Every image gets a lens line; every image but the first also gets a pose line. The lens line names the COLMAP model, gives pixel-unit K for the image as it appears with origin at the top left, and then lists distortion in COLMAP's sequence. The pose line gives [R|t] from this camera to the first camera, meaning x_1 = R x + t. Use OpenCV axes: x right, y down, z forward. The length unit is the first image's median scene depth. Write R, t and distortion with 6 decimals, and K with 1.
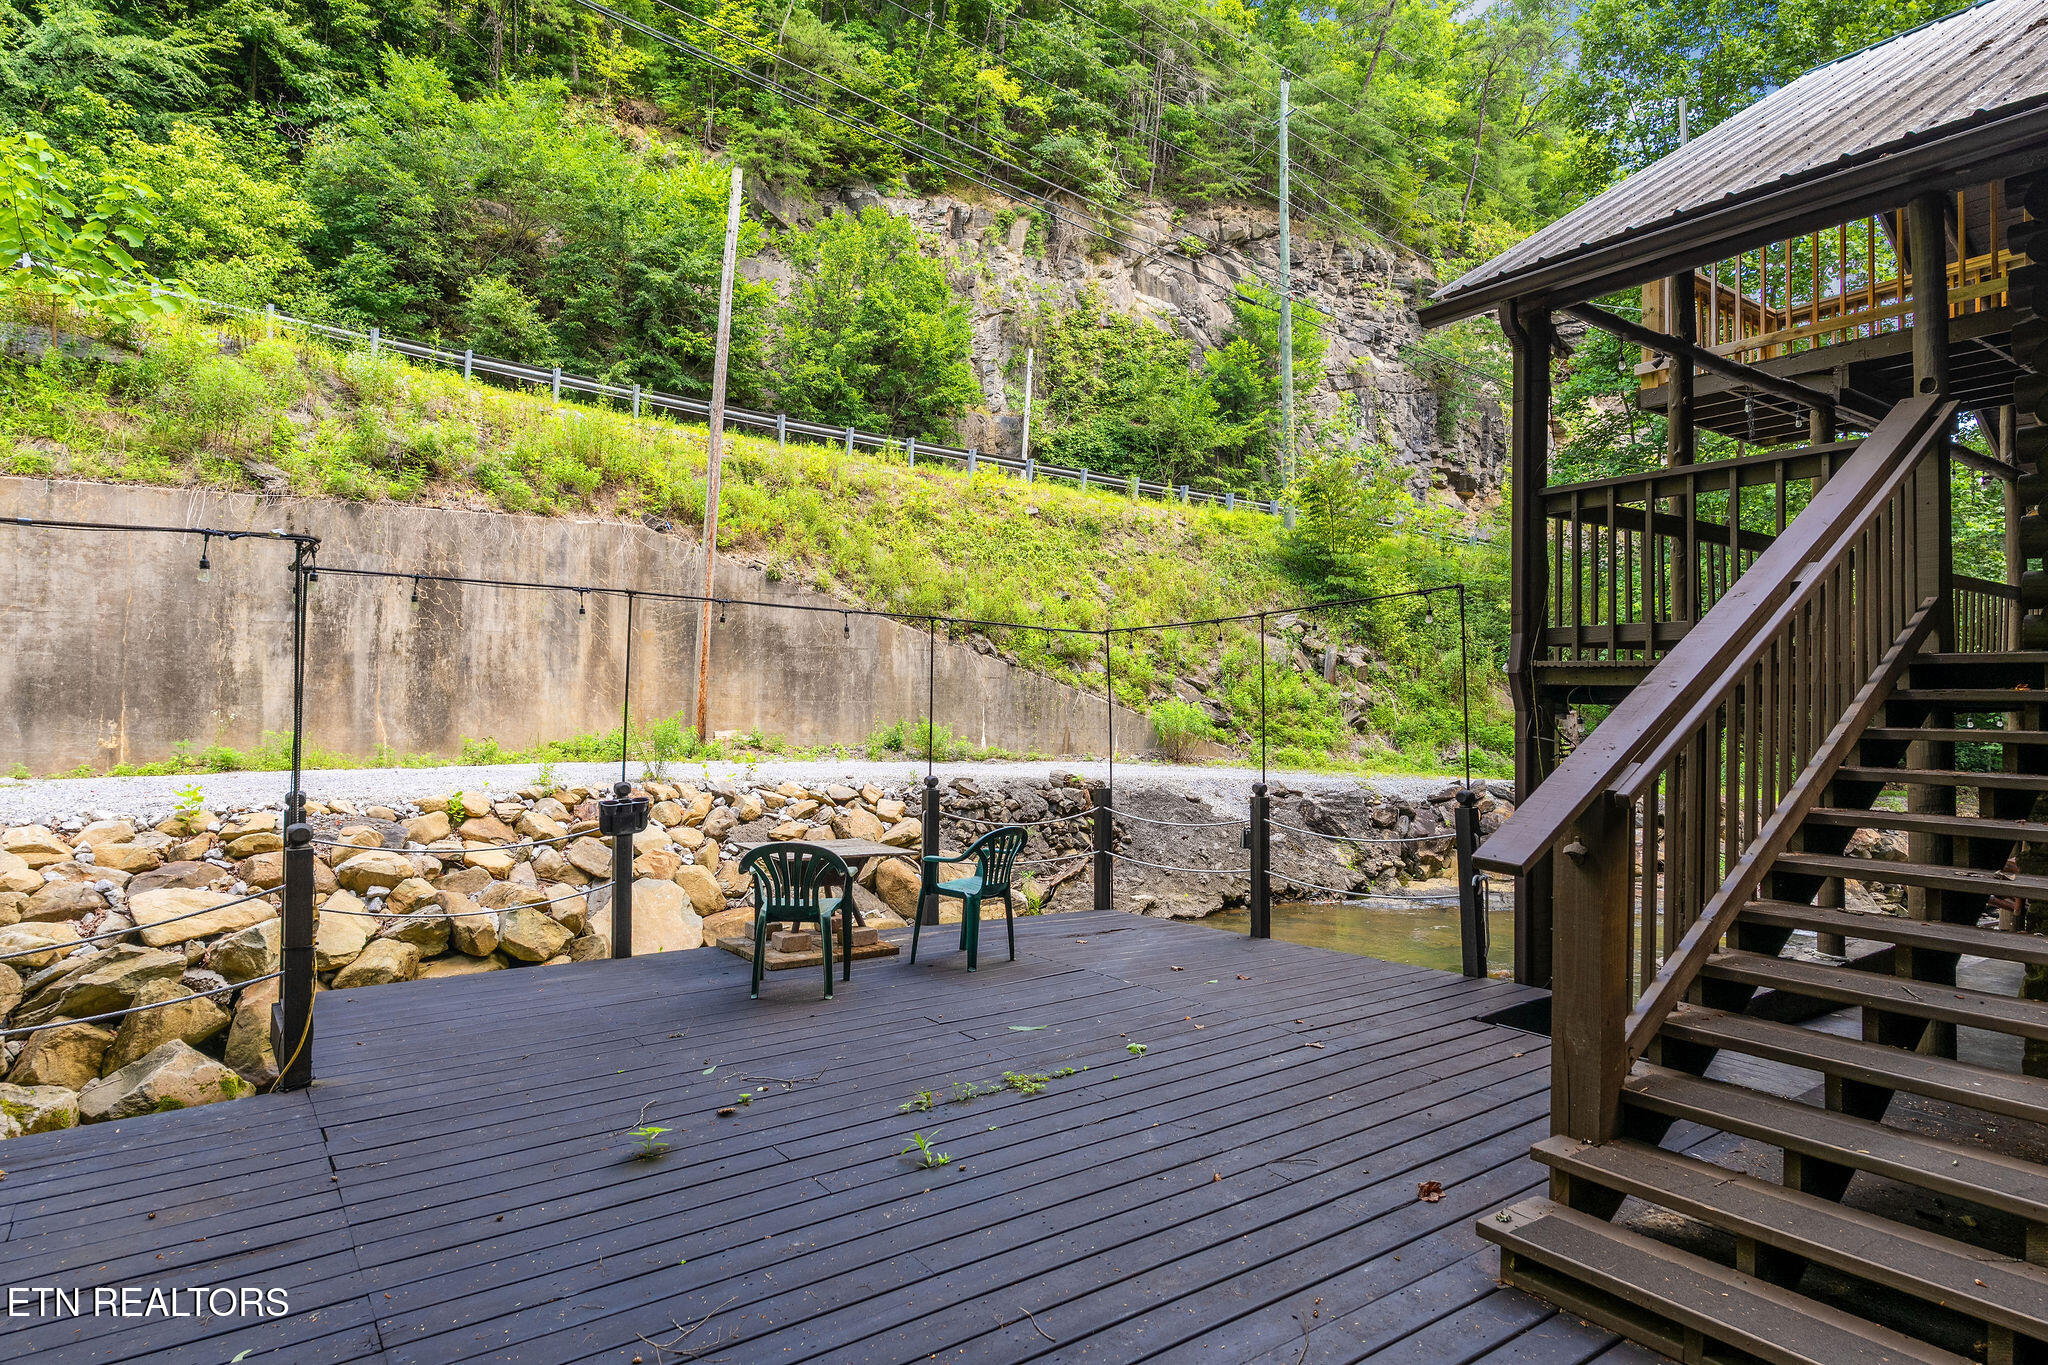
lens RADIAL K [[1126.2, 0, 1024.0], [0, 1126.2, 682.5], [0, 0, 1]] dist [0.000018, -0.000007]
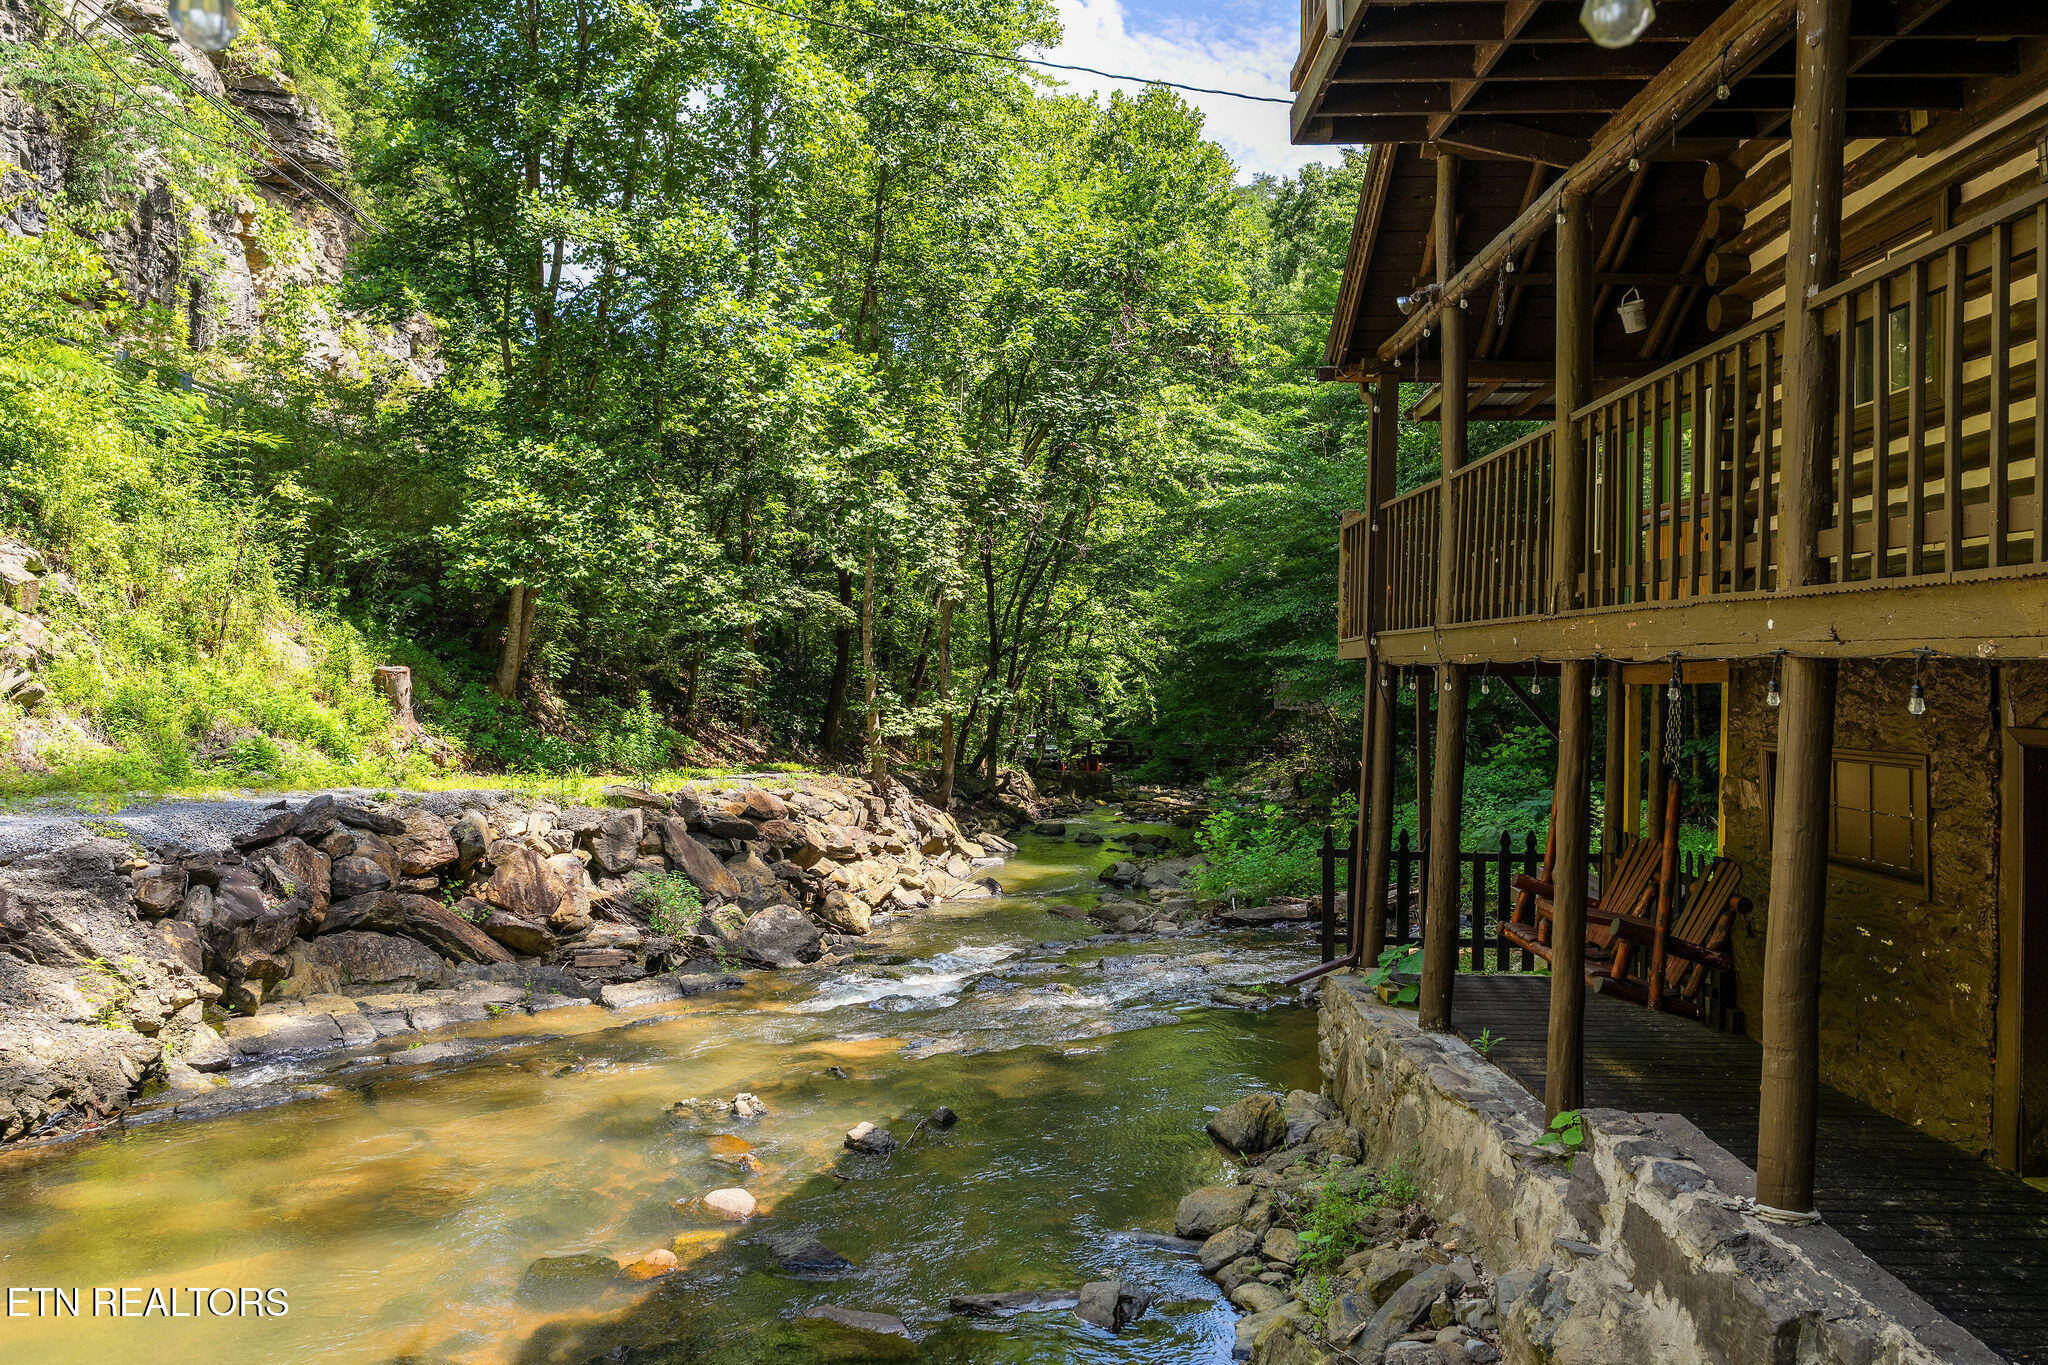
lens RADIAL K [[1529.7, 0, 1024.0], [0, 1529.7, 682.5], [0, 0, 1]] dist [-0.000843, -0.000401]
pose [[0.589052, -0.012901, 0.807992, 0.012235], [-0.016543, 0.999471, 0.028018, 0.005412], [-0.807926, -0.029871, 0.588526, 0.307376]]
